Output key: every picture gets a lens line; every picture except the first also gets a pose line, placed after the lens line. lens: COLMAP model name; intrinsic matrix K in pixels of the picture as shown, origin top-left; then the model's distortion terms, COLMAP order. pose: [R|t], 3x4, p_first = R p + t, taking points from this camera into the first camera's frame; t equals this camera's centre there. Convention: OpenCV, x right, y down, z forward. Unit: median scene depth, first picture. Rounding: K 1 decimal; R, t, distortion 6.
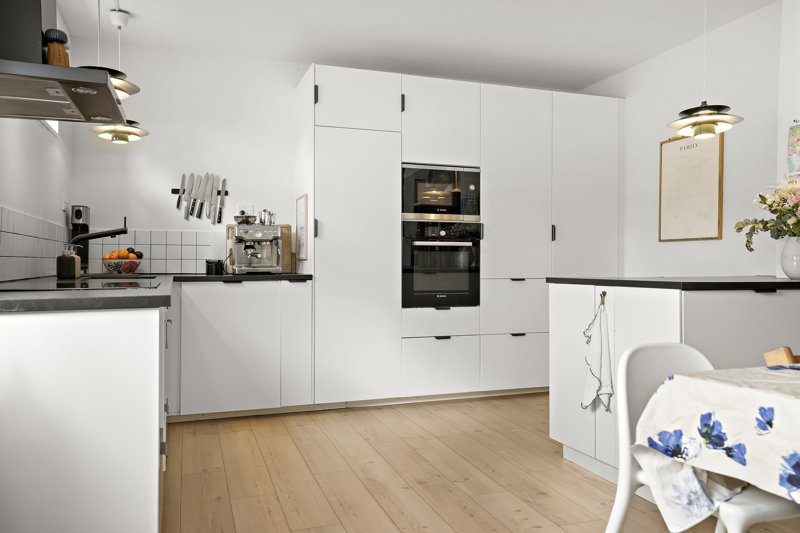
lens RADIAL K [[625.5, 0, 401.6], [0, 625.5, 259.3], [0, 0, 1]] dist [0.004427, 0.005638]
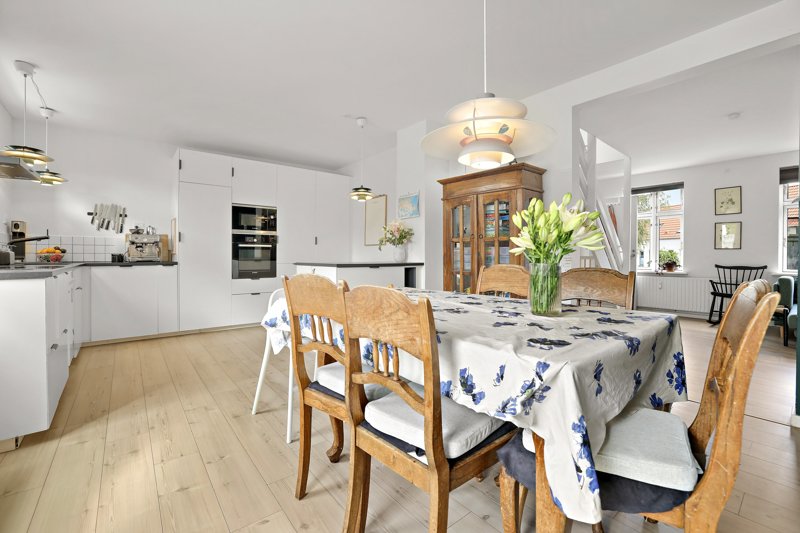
lens RADIAL K [[351.9, 0, 399.2], [0, 351.9, 256.3], [0, 0, 1]] dist [-0.017613, 0.002228]
pose [[0.944328, -0.001107, 0.329005, 0.130919], [-0.002302, 0.999948, 0.009971, -0.003695], [-0.328999, -0.010173, 0.944276, -0.186297]]
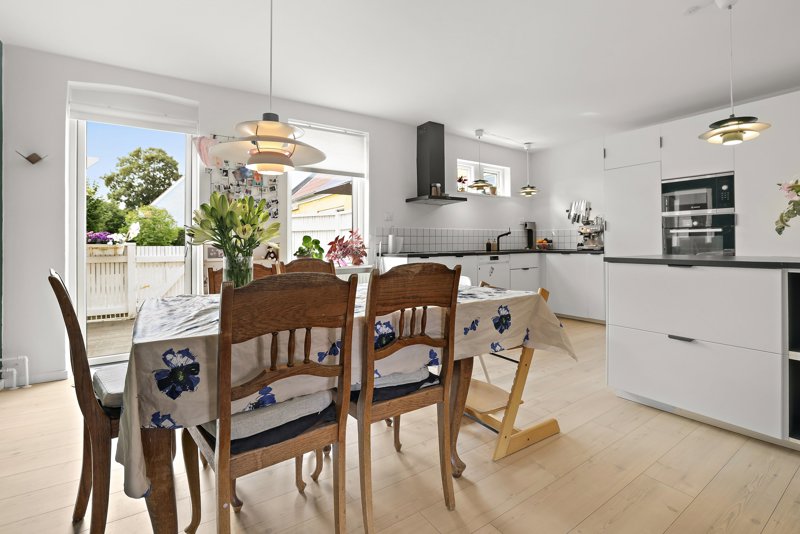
lens RADIAL K [[351.9, 0, 380.2], [0, 351.9, 240.9], [0, 0, 1]] dist [-0.017613, 0.002228]
pose [[0.219844, -0.013552, -0.975441, 0.693980], [0.010637, 0.999877, -0.011494, 0.000104], [0.975477, -0.007848, 0.219961, 0.119565]]
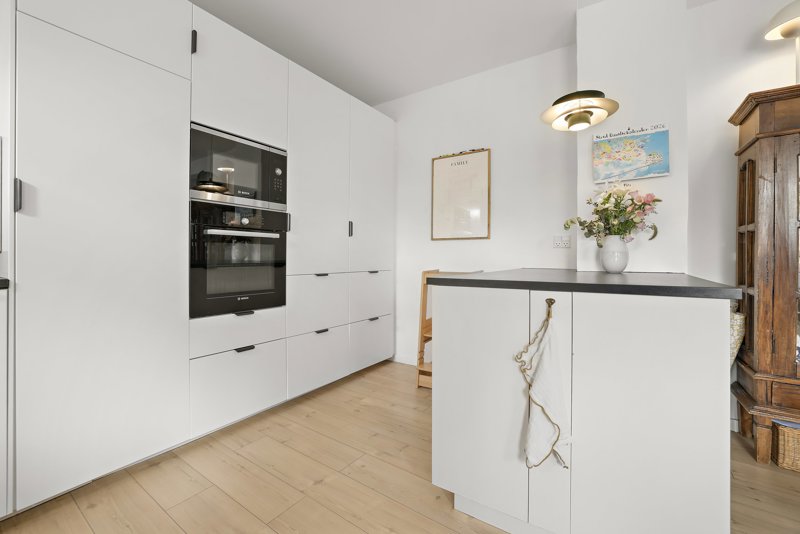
lens RADIAL K [[337.7, 0, 386.6], [0, 337.7, 255.0], [0, 0, 1]] dist [-0.016669, 0.001257]
pose [[0.811589, 0.005743, 0.584200, -0.041697], [-0.006753, 0.999977, -0.000449, 0.001449], [-0.584189, -0.003580, 0.811610, 0.542544]]
